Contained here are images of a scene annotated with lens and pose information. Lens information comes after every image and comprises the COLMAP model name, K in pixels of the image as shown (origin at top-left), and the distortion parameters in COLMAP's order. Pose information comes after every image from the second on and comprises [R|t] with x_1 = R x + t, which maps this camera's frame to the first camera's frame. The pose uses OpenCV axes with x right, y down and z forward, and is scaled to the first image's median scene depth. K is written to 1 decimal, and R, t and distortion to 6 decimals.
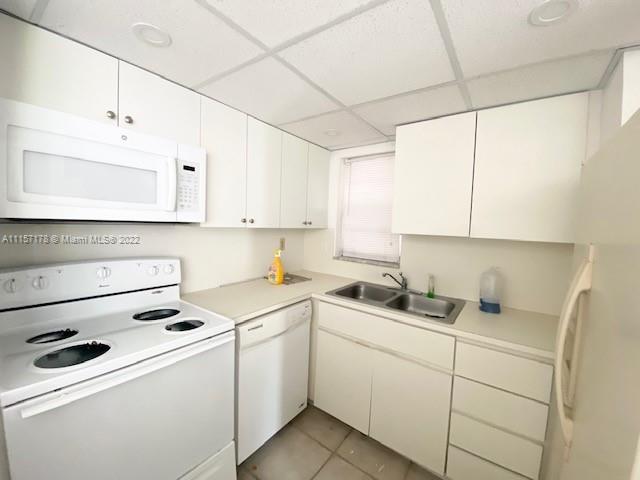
lens RADIAL K [[250.5, 0, 321.0], [0, 250.5, 243.2], [0, 0, 1]] dist [-0.000043, -0.008115]
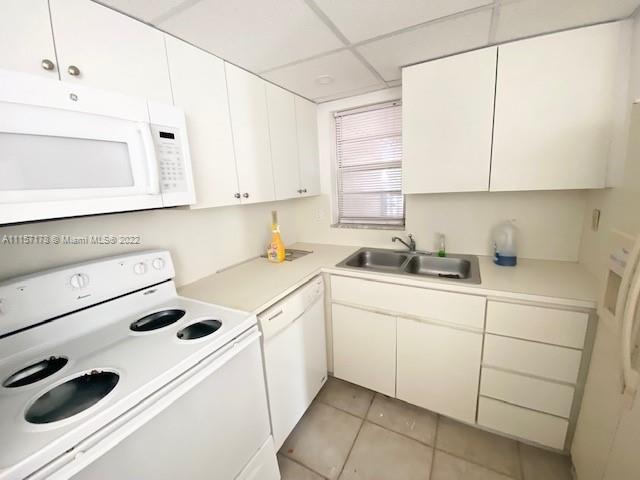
lens RADIAL K [[250.5, 0, 318.9], [0, 250.5, 240.8], [0, 0, 1]] dist [-0.000043, -0.008115]
pose [[0.987893, -0.114003, 0.105220, -0.160423], [0.098468, 0.984873, 0.142581, -0.037889], [-0.119883, -0.130494, 0.984175, 0.124920]]
